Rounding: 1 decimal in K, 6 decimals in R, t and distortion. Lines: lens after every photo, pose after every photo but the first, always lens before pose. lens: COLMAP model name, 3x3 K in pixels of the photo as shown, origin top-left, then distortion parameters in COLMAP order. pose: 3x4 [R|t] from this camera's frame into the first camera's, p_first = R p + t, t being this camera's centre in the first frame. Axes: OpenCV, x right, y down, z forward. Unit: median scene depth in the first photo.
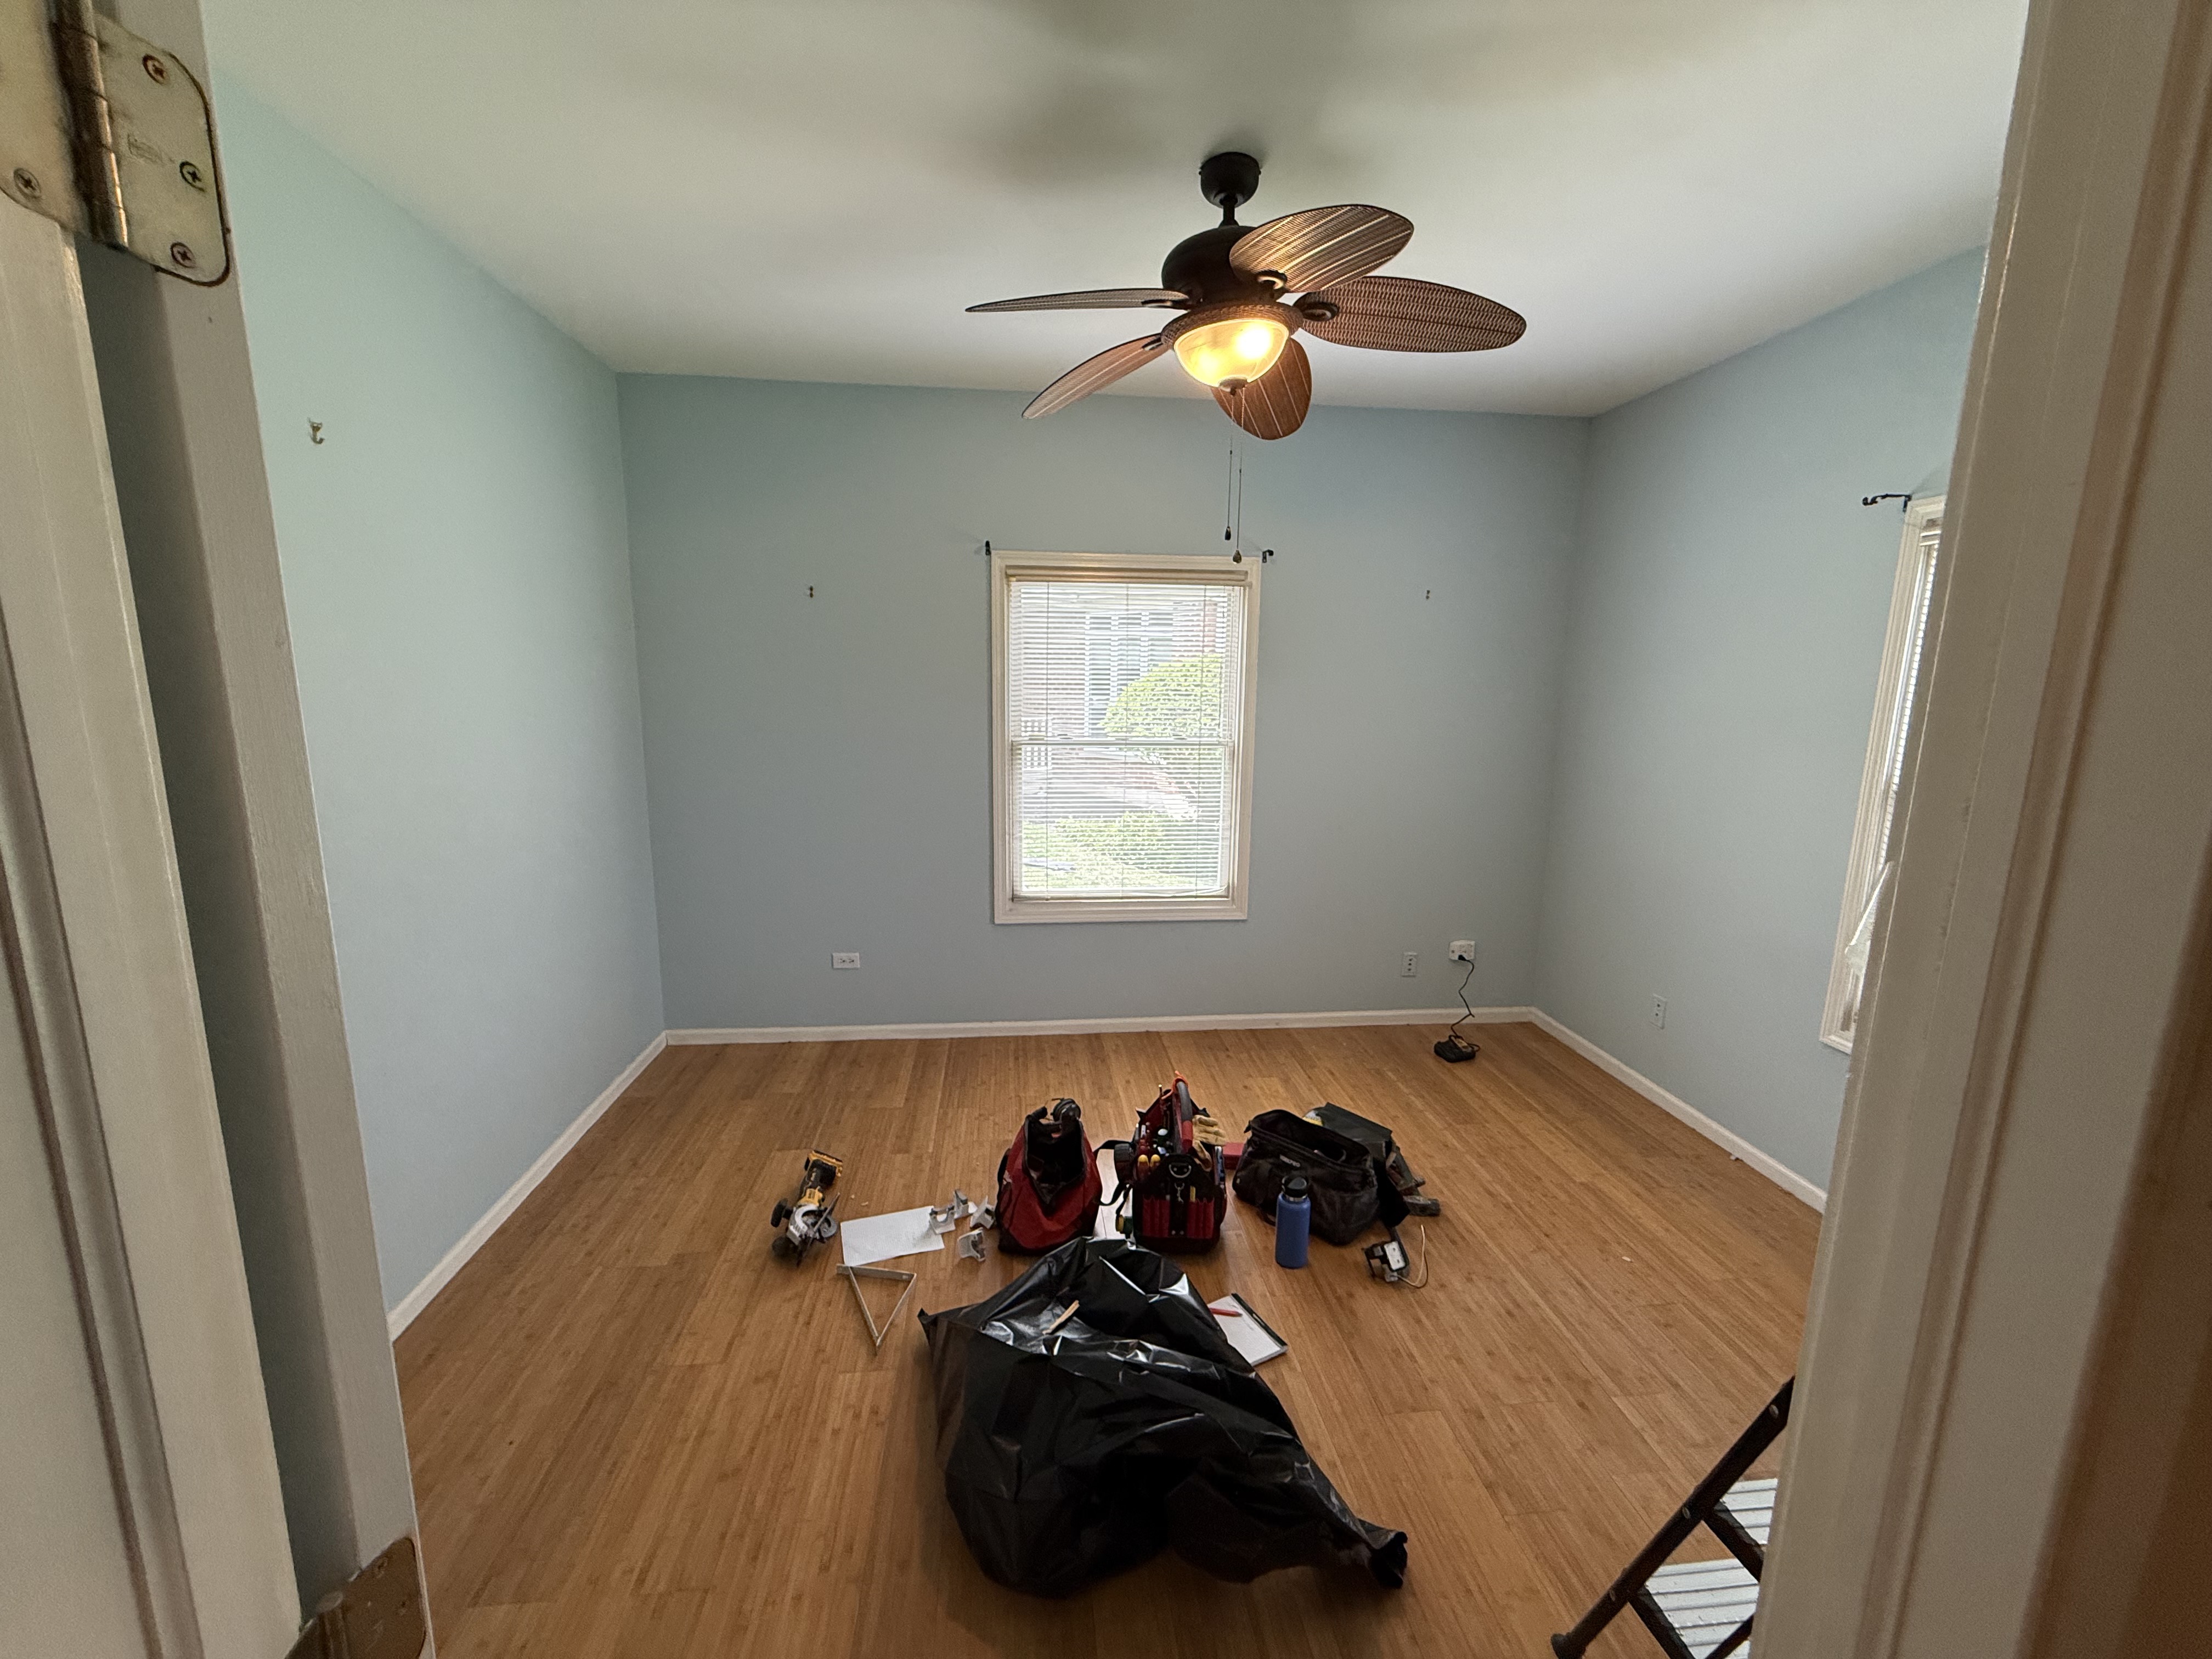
lens RADIAL K [[877.8, 0, 1093.9], [0, 877.8, 830.3], [0, 0, 1]] dist [-0.002835, -0.000119]
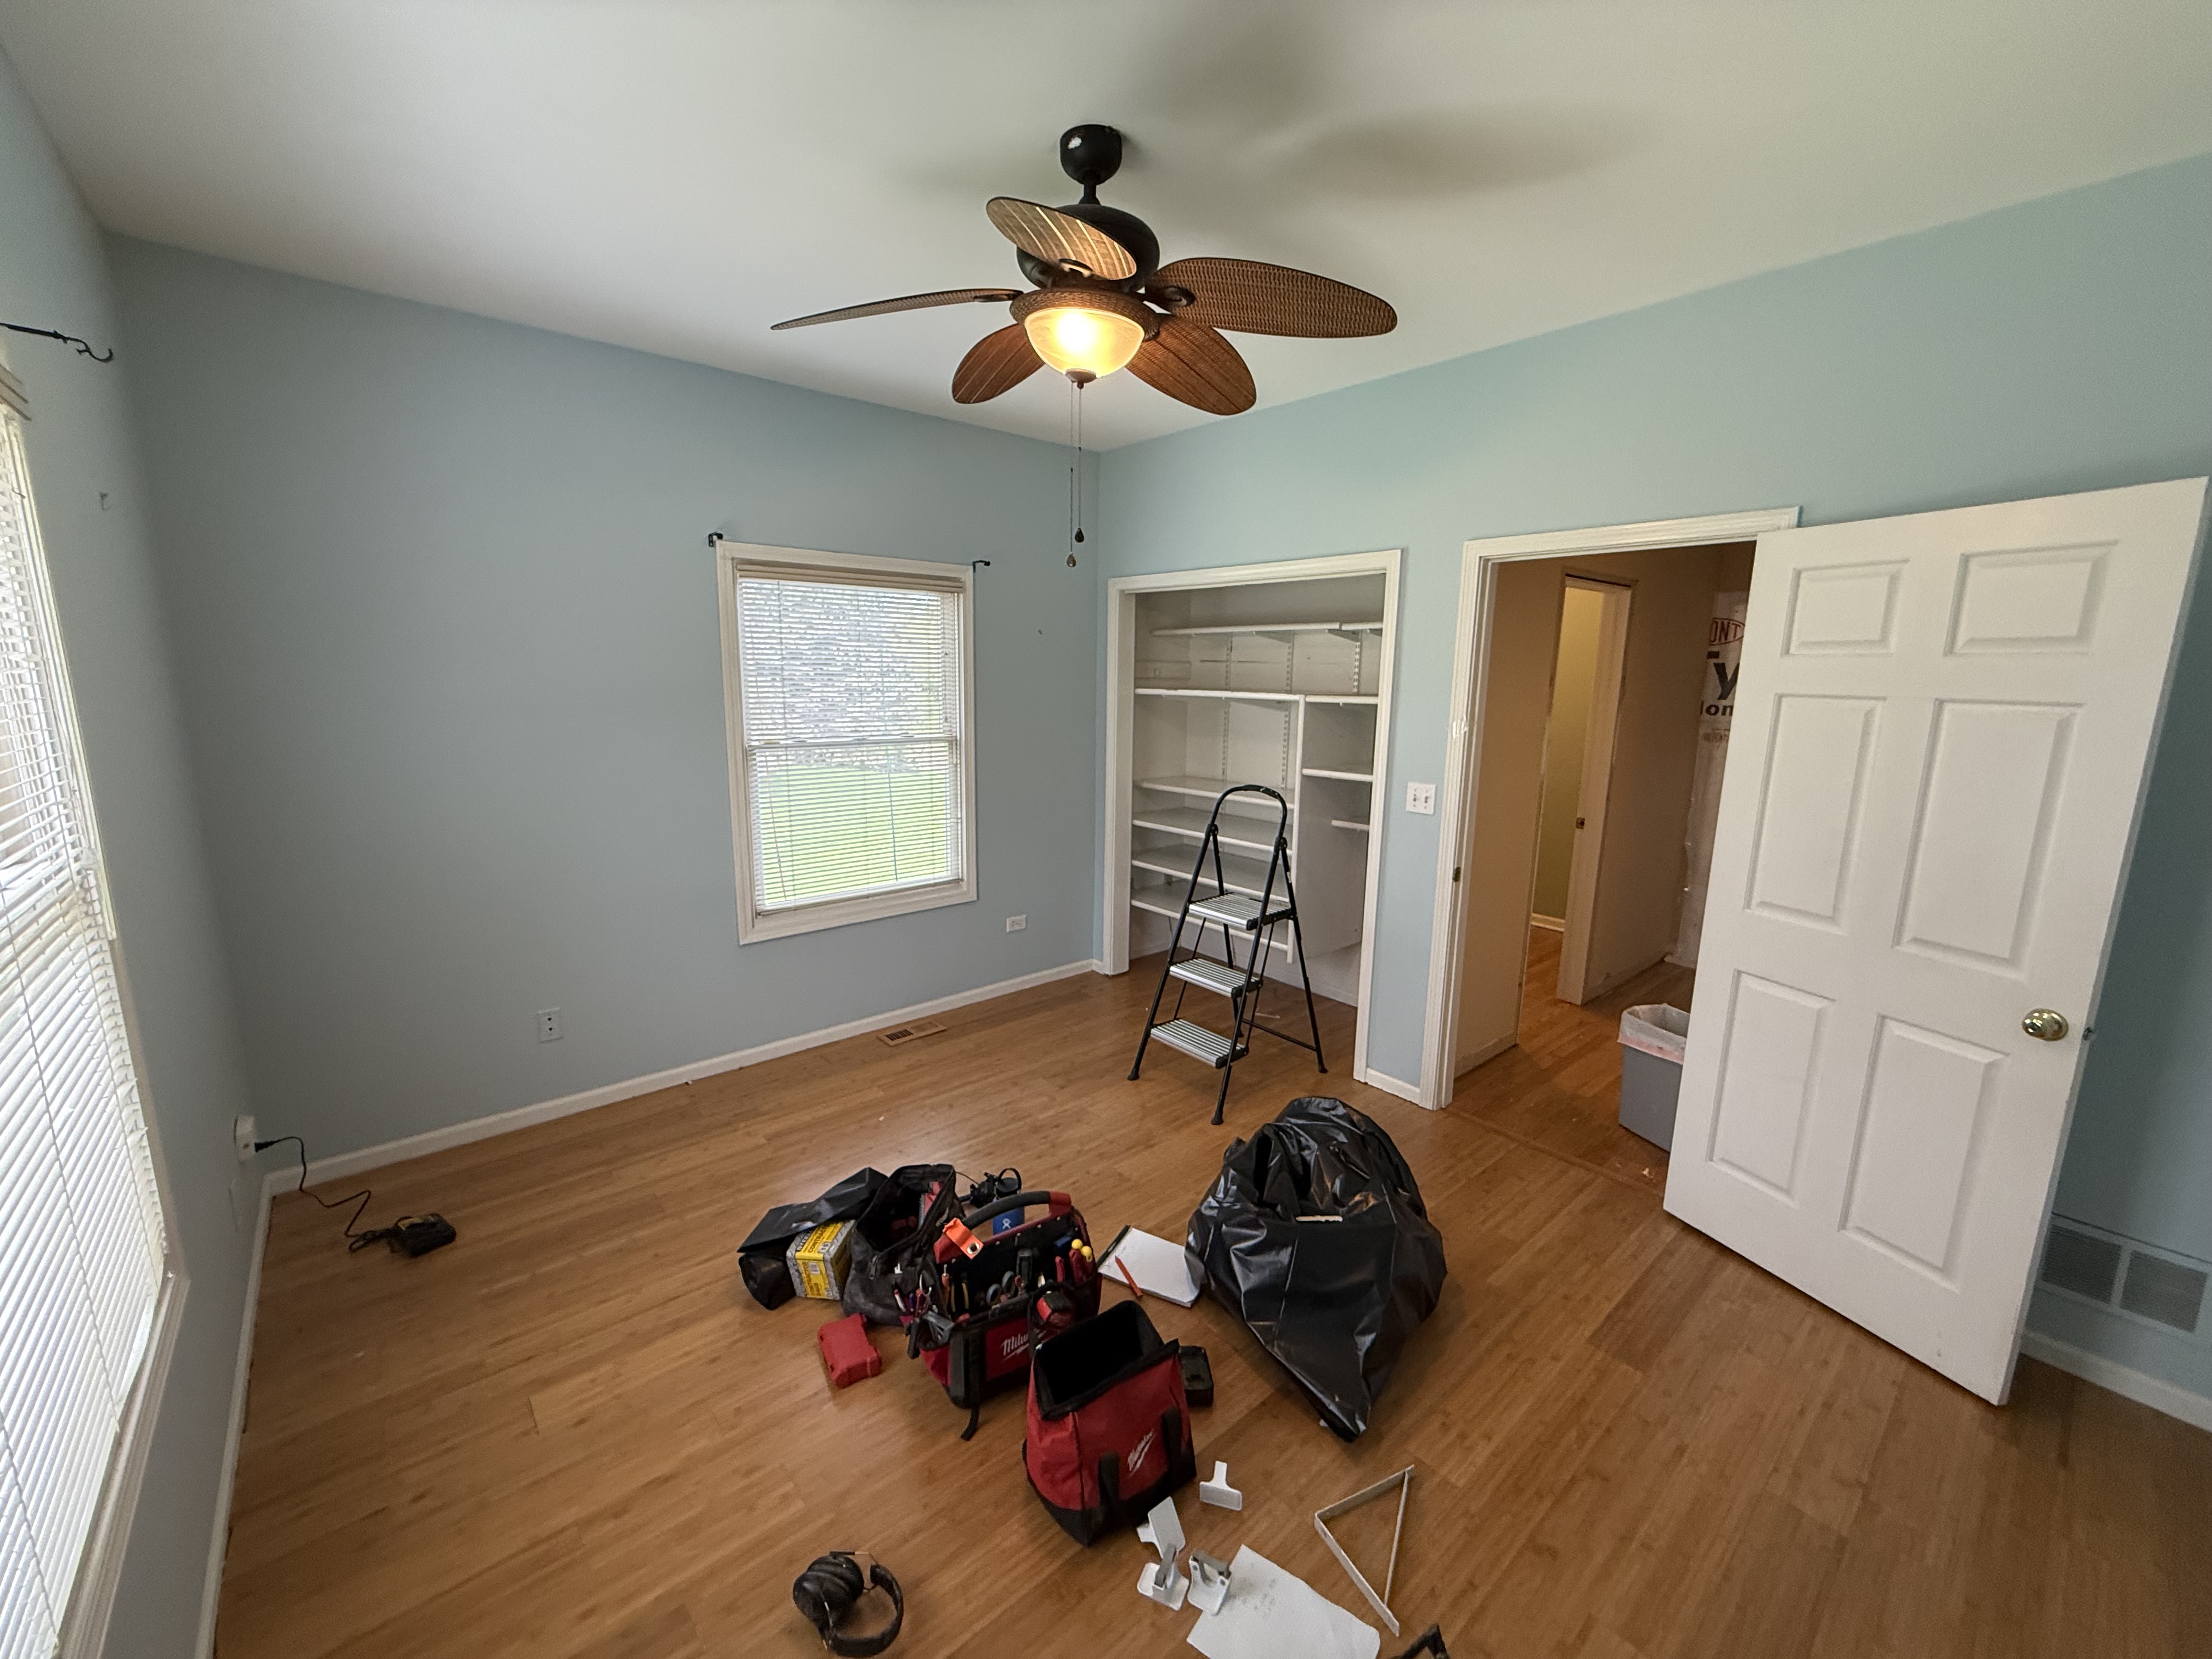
lens RADIAL K [[877.8, 0, 1088.7], [0, 877.8, 829.4], [0, 0, 1]] dist [-0.002835, -0.000119]
pose [[-0.566966, -0.169752, 0.806061, -0.629583], [0.120809, 0.950820, 0.285212, -0.297452], [-0.814834, 0.259084, -0.518575, 1.477512]]
